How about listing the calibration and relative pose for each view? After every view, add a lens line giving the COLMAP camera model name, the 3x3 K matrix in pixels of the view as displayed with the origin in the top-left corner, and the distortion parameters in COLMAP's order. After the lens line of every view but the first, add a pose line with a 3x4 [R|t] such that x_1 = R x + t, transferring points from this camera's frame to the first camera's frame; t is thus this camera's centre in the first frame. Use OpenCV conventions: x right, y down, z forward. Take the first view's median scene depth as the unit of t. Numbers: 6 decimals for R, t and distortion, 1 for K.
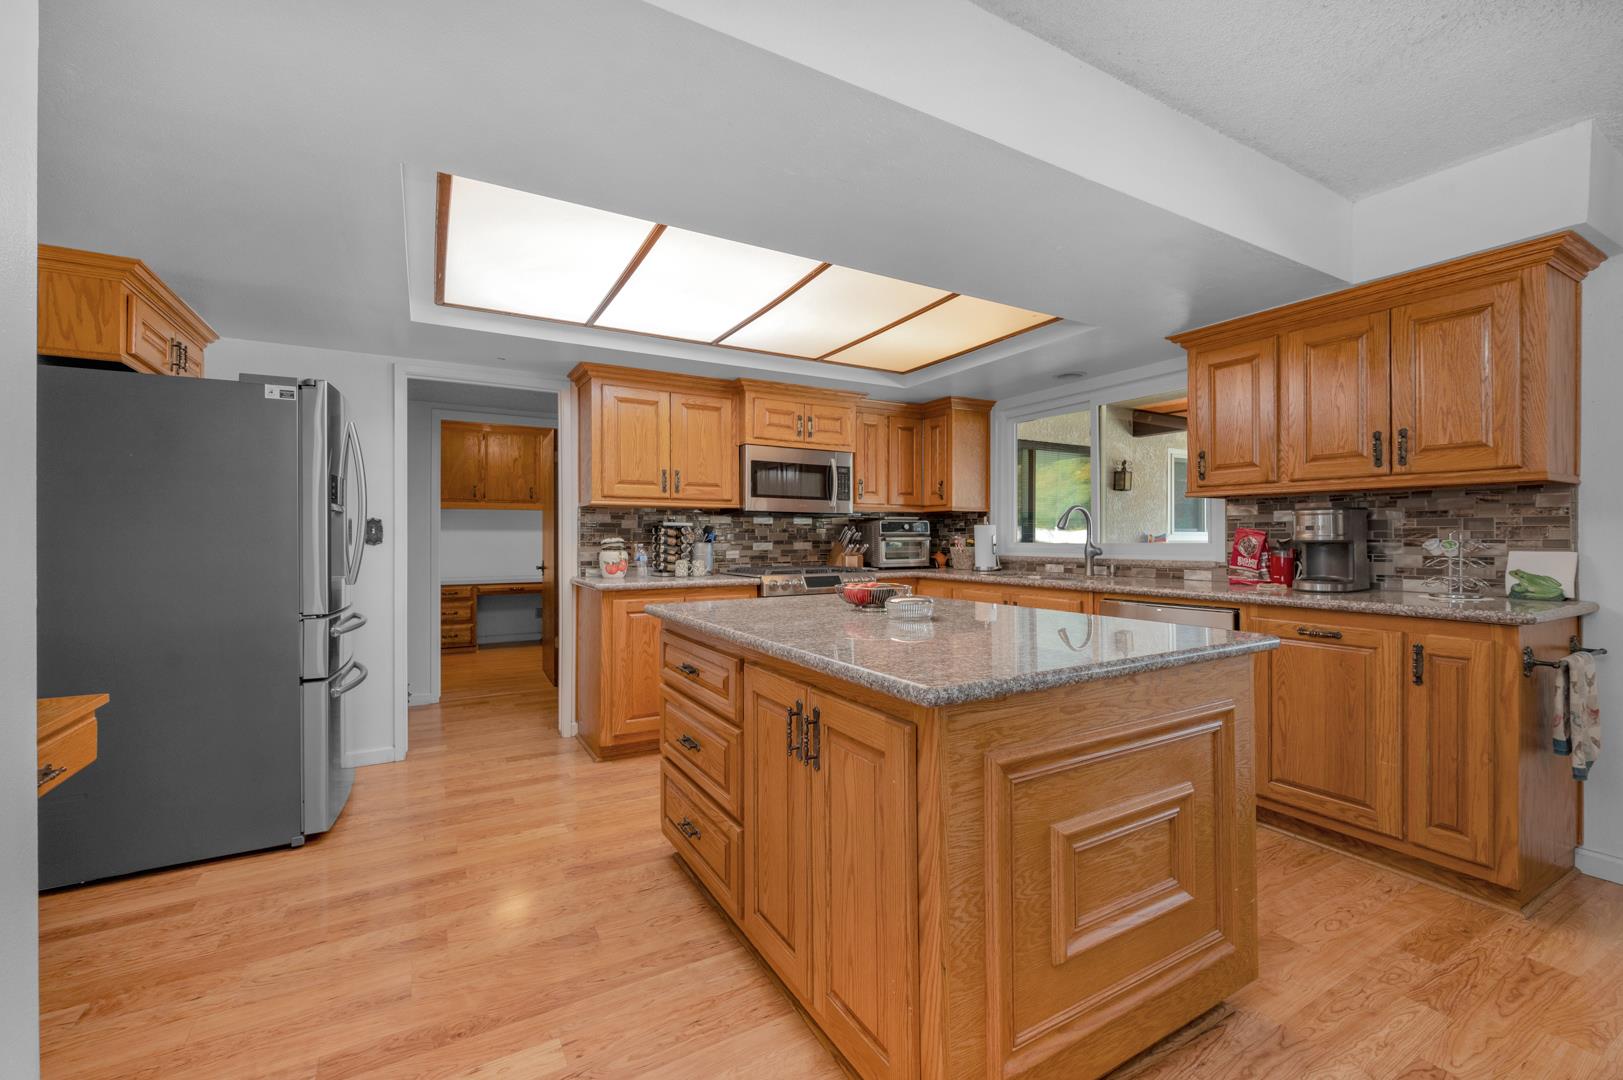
lens RADIAL K [[707.2, 0, 871.4], [0, 707.2, 528.8], [0, 0, 1]] dist [-0.000935, 0.001109]
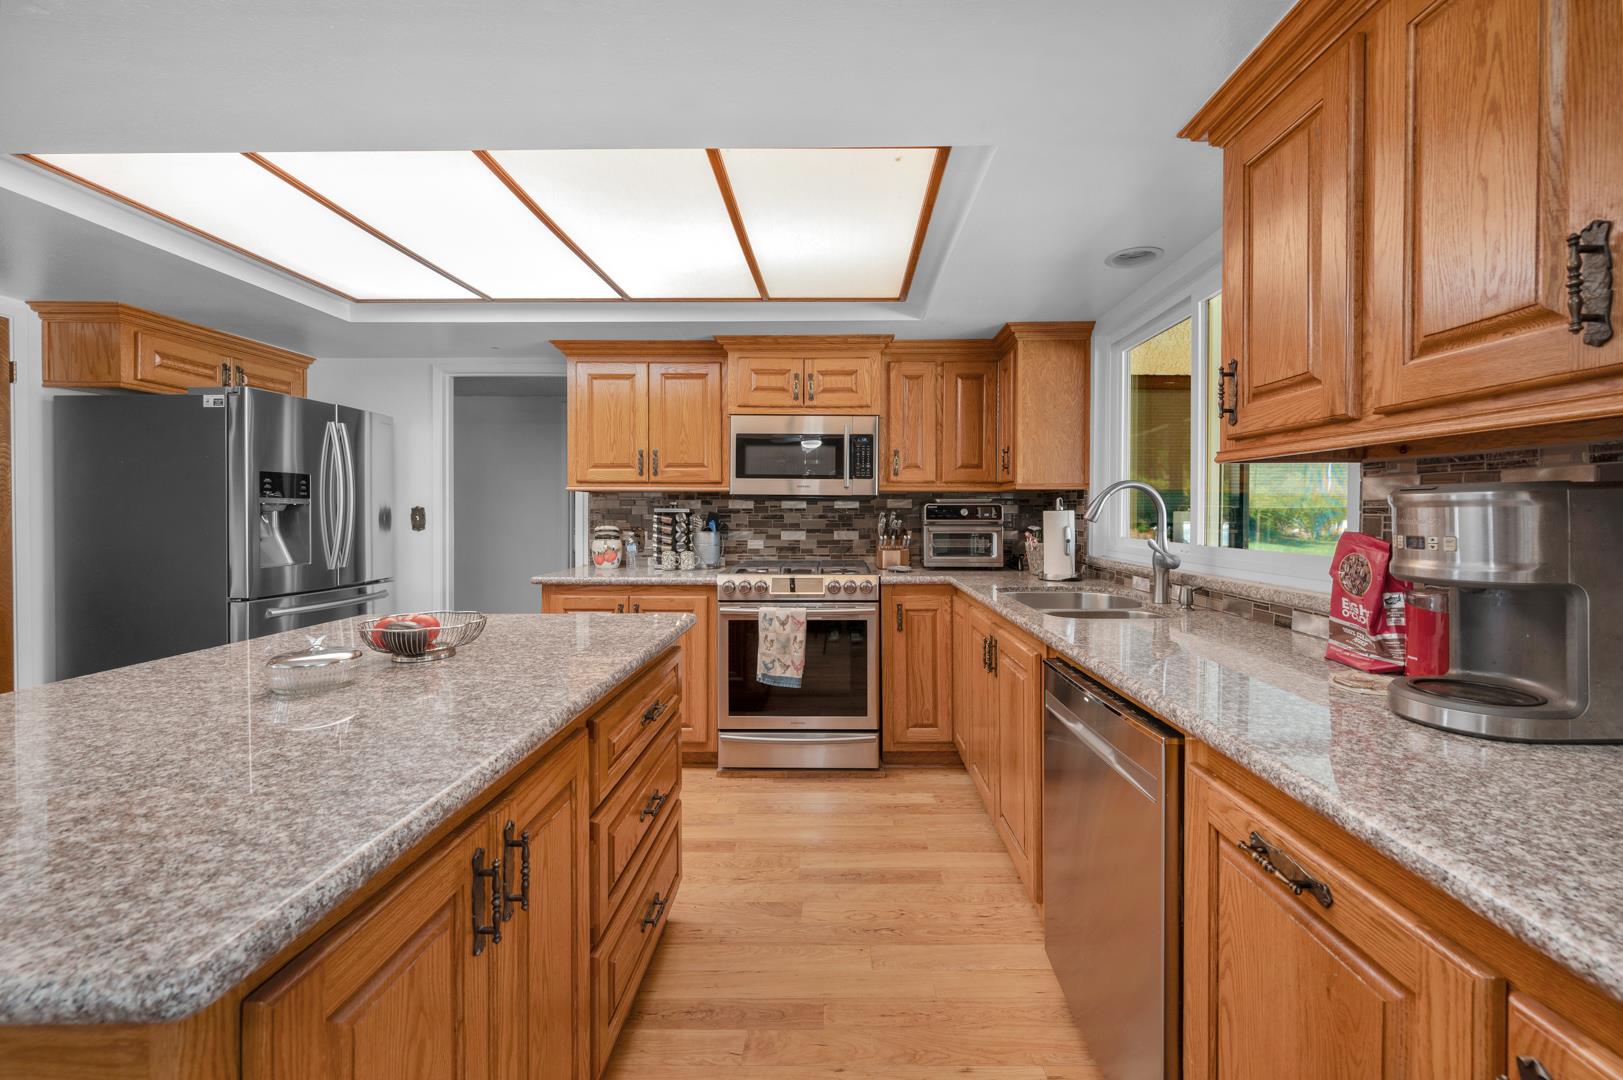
lens RADIAL K [[707.2, 0, 822.5], [0, 707.2, 510.9], [0, 0, 1]] dist [-0.000935, 0.001109]
pose [[0.840567, 0.001769, -0.541704, 0.374139], [0.004955, 0.999928, 0.010954, -0.015002], [0.541684, -0.011892, 0.840498, 0.360615]]
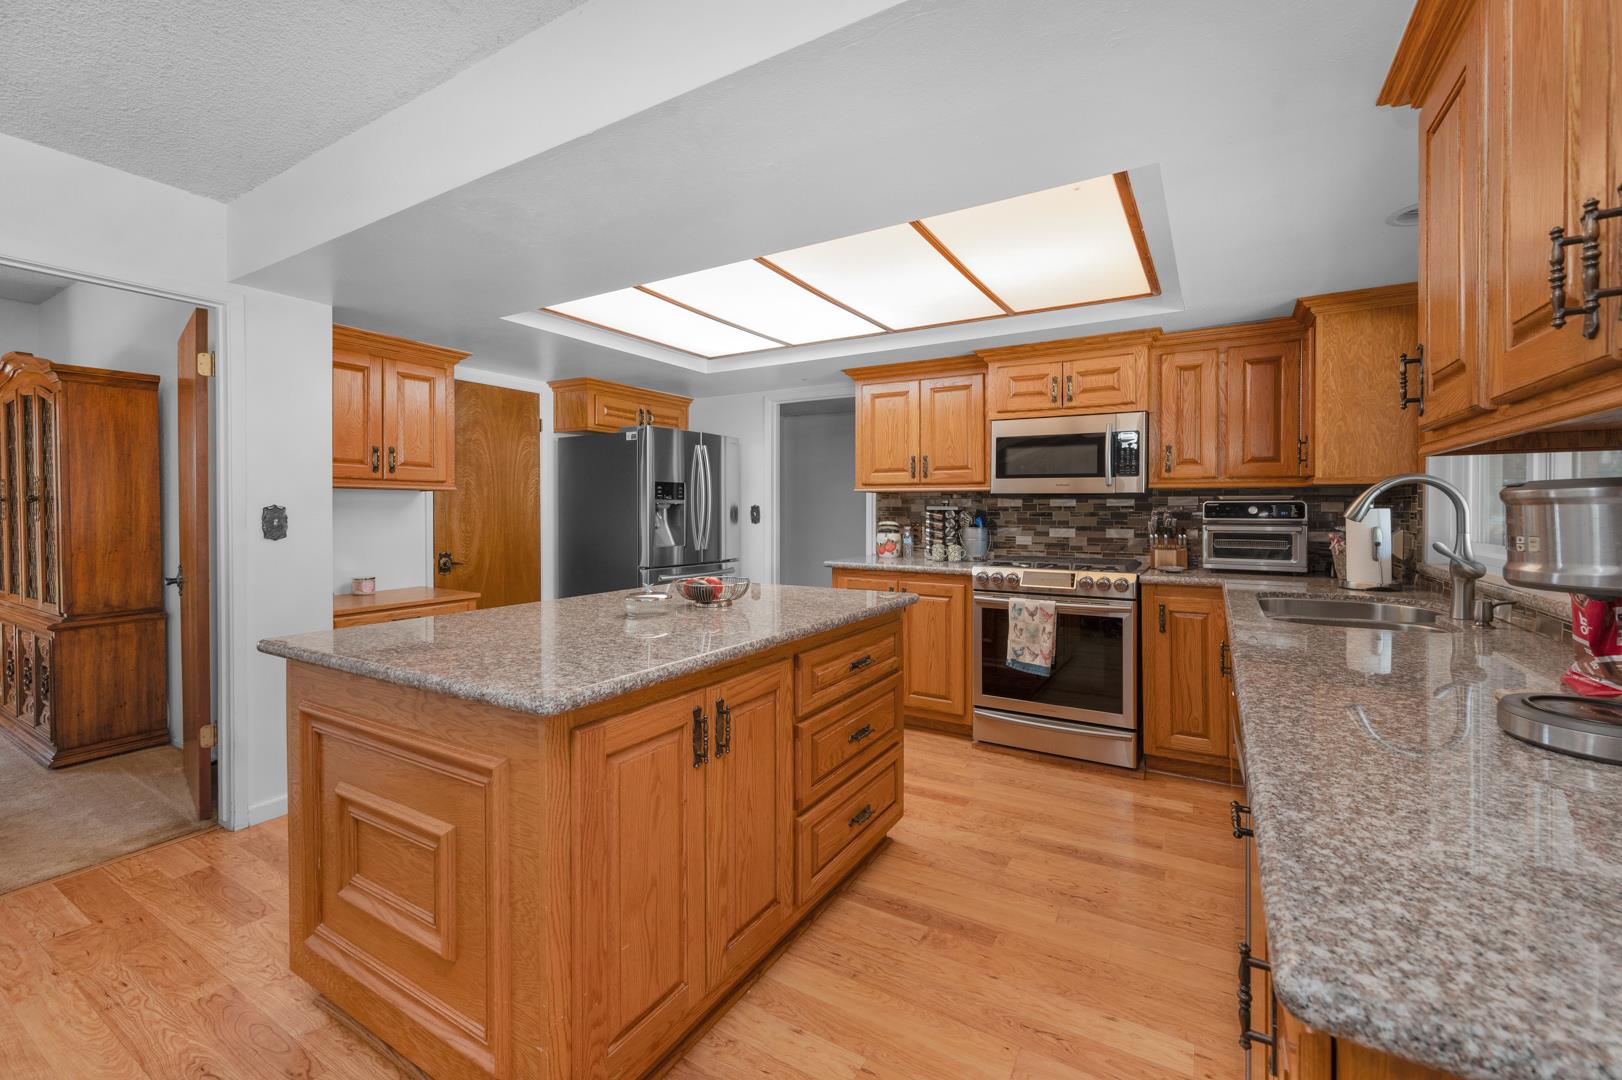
lens RADIAL K [[685.5, 0, 768.9], [0, 685.5, 504.4], [0, 0, 1]] dist [0.001932, 0.000877]
pose [[0.432850, -0.003201, -0.901460, 0.504837], [0.009352, 0.999956, 0.000940, -0.015243], [0.901417, -0.008837, 0.432861, 0.363525]]
